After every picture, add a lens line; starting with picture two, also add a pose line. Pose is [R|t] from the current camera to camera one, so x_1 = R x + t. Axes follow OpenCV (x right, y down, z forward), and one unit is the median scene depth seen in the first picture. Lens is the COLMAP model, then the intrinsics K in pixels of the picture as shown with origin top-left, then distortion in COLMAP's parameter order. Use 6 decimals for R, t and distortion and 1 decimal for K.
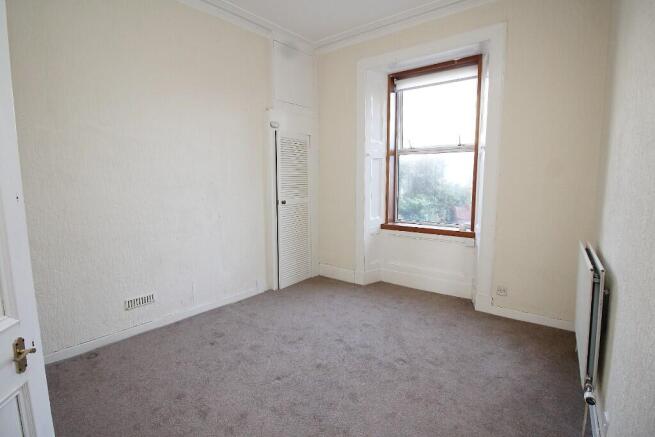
lens RADIAL K [[319.8, 0, 324.4], [0, 319.8, 215.6], [0, 0, 1]] dist [-0.000372, -0.012564]
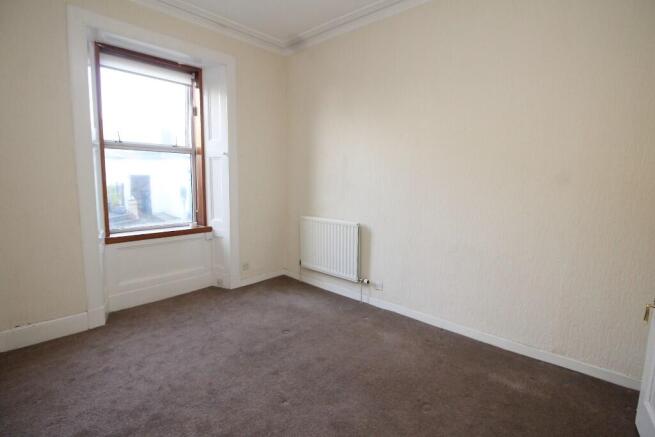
lens RADIAL K [[319.8, 0, 324.4], [0, 319.8, 215.6], [0, 0, 1]] dist [-0.000372, -0.012564]
pose [[0.081979, -0.100714, 0.991532, -0.605208], [0.108308, 0.989889, 0.091592, -0.044785], [-0.990731, 0.099883, 0.092058, 0.479595]]
